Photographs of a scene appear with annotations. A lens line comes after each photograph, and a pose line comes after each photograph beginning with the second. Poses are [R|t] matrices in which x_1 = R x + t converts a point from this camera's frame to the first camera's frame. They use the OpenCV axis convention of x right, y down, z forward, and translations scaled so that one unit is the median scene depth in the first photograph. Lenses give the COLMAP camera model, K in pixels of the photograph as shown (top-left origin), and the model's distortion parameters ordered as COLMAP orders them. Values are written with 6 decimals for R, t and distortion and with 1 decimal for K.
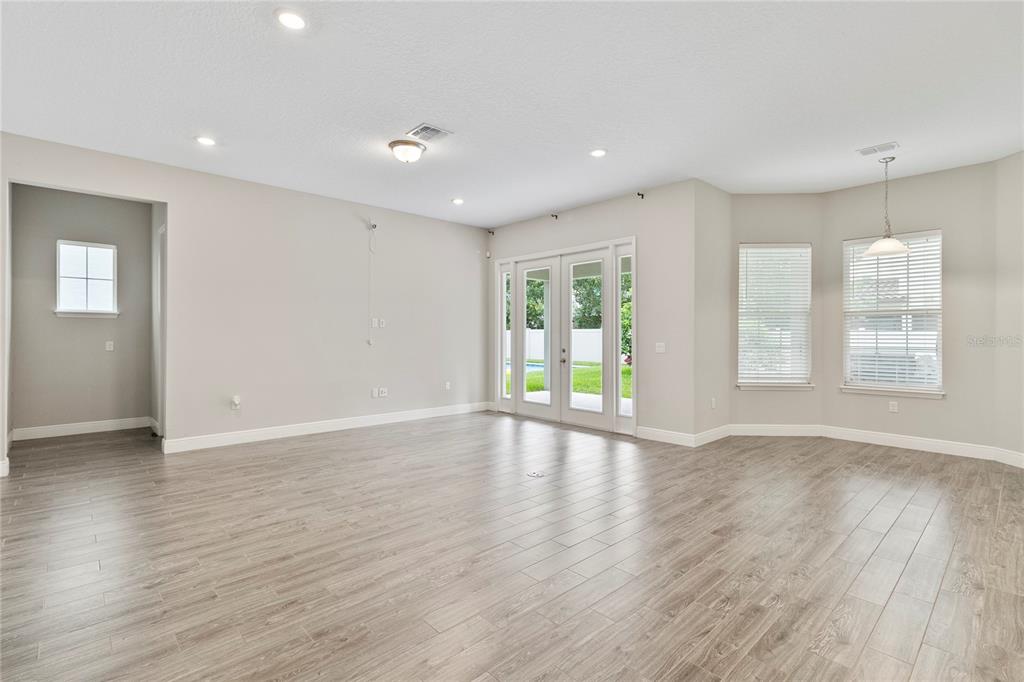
lens RADIAL K [[476.1, 0, 513.8], [0, 476.1, 344.0], [0, 0, 1]] dist [0.005331, -0.000292]
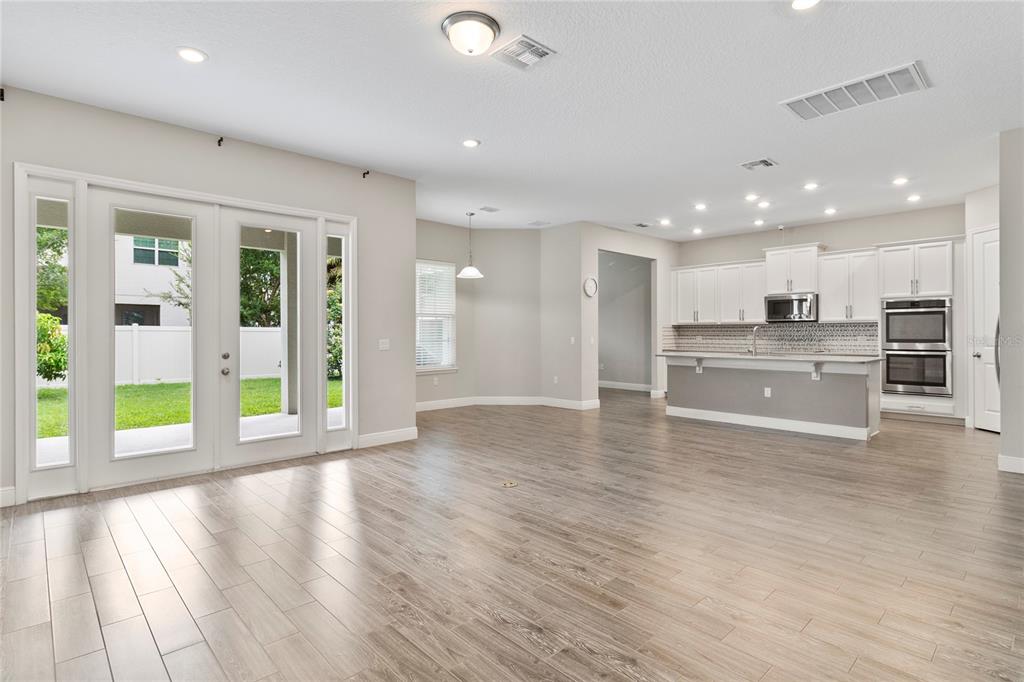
lens RADIAL K [[503.4, 0, 515.6], [0, 503.4, 333.7], [0, 0, 1]] dist [0.001460, -0.002583]
pose [[-0.006236, -0.006631, 0.999959, -0.609693], [0.019373, 0.999790, 0.006751, -0.013946], [-0.999793, 0.019415, -0.006106, 0.657343]]
